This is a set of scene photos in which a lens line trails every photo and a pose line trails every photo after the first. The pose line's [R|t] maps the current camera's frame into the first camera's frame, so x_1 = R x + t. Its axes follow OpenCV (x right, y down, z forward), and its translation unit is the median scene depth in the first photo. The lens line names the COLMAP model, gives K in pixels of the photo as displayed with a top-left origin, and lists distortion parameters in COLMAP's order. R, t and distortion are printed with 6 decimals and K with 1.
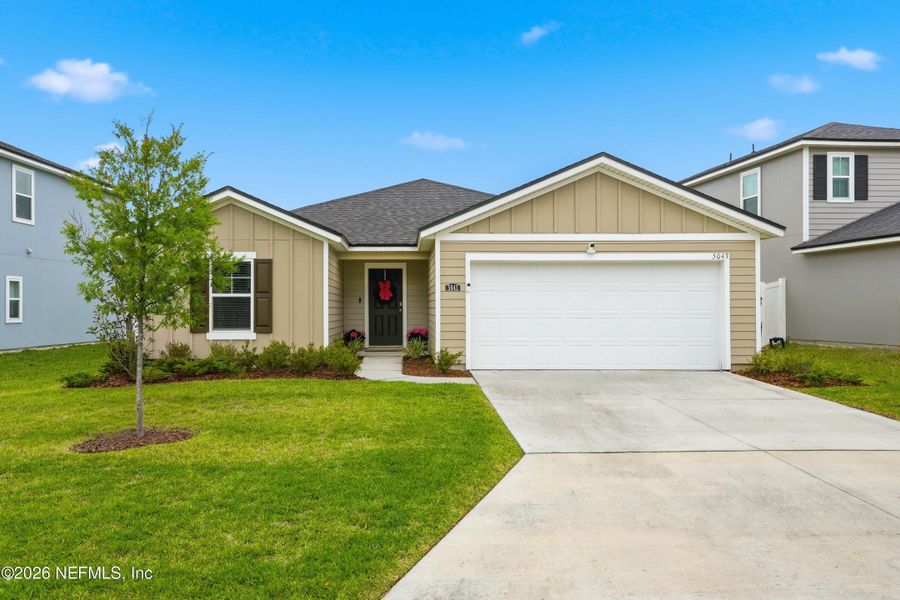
lens RADIAL K [[425.2, 0, 449.1], [0, 425.2, 298.5], [0, 0, 1]] dist [-0.075429, 0.030711]
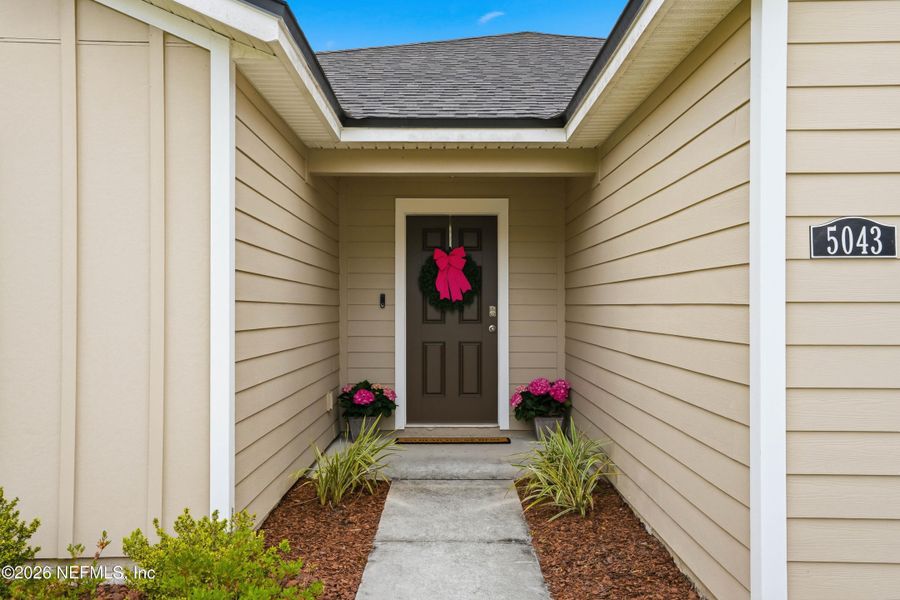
lens RADIAL K [[425.2, 0, 449.1], [0, 425.2, 298.5], [0, 0, 1]] dist [-0.075429, 0.030711]
pose [[0.995861, 0.004406, -0.090784, -0.119573], [-0.003642, 0.999957, 0.008575, -0.000785], [0.090818, -0.008209, 0.995834, 0.638670]]
